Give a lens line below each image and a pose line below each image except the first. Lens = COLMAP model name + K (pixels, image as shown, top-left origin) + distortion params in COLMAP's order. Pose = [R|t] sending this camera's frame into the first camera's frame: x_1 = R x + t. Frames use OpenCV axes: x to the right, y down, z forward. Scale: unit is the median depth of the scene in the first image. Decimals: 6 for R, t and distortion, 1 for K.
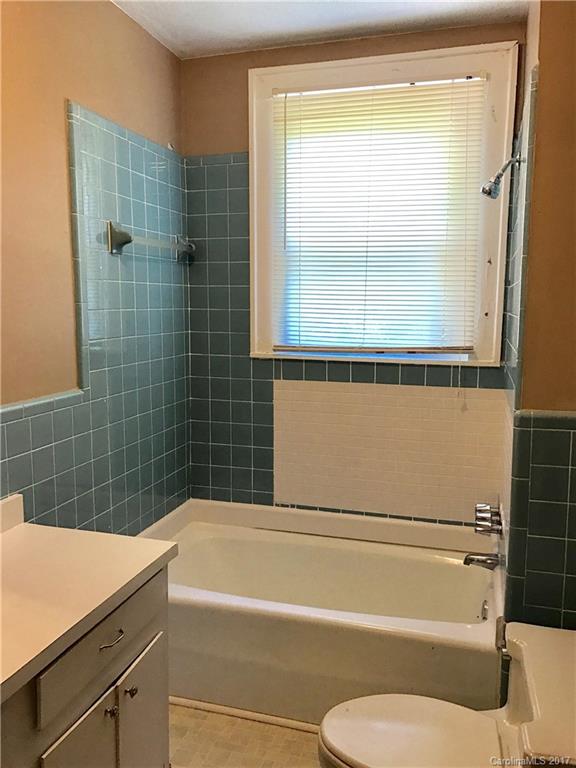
lens RADIAL K [[620.8, 0, 297.7], [0, 620.8, 370.9], [0, 0, 1]] dist [0.084180, -0.116662]
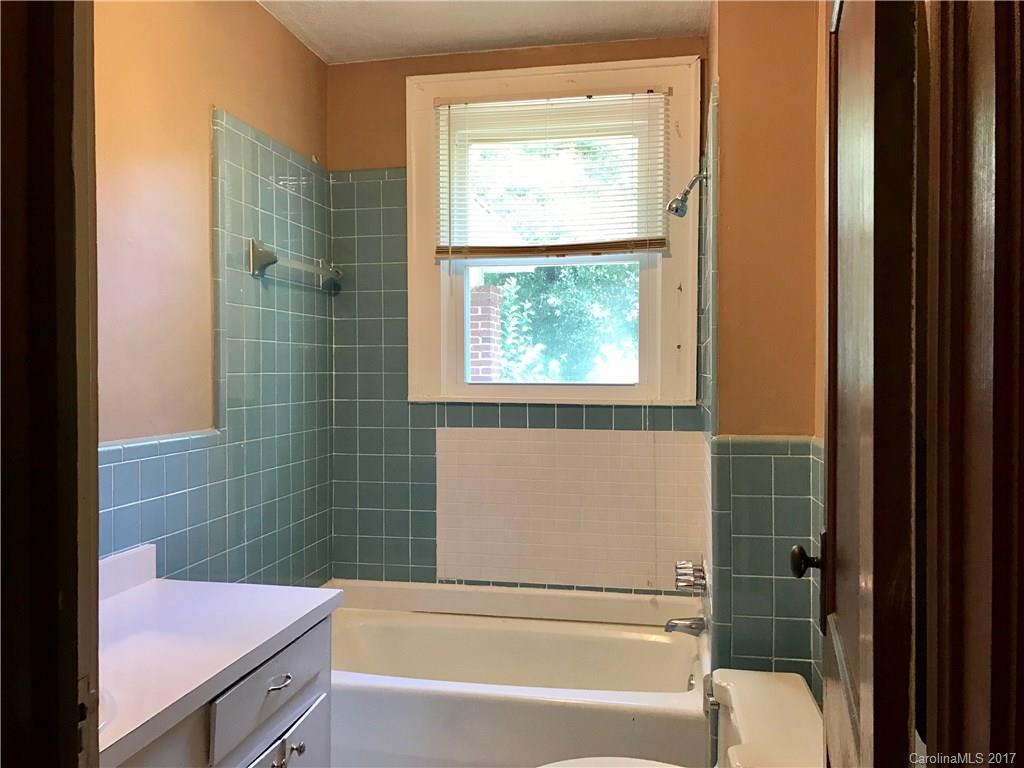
lens RADIAL K [[827.7, 0, 509.2], [0, 827.7, 365.6], [0, 0, 1]] dist [0.084180, -0.116662]
pose [[0.996382, -0.006326, 0.084758, -0.042653], [0.016086, 0.993239, -0.114969, 0.074465], [-0.083457, 0.115916, 0.989747, -0.156661]]
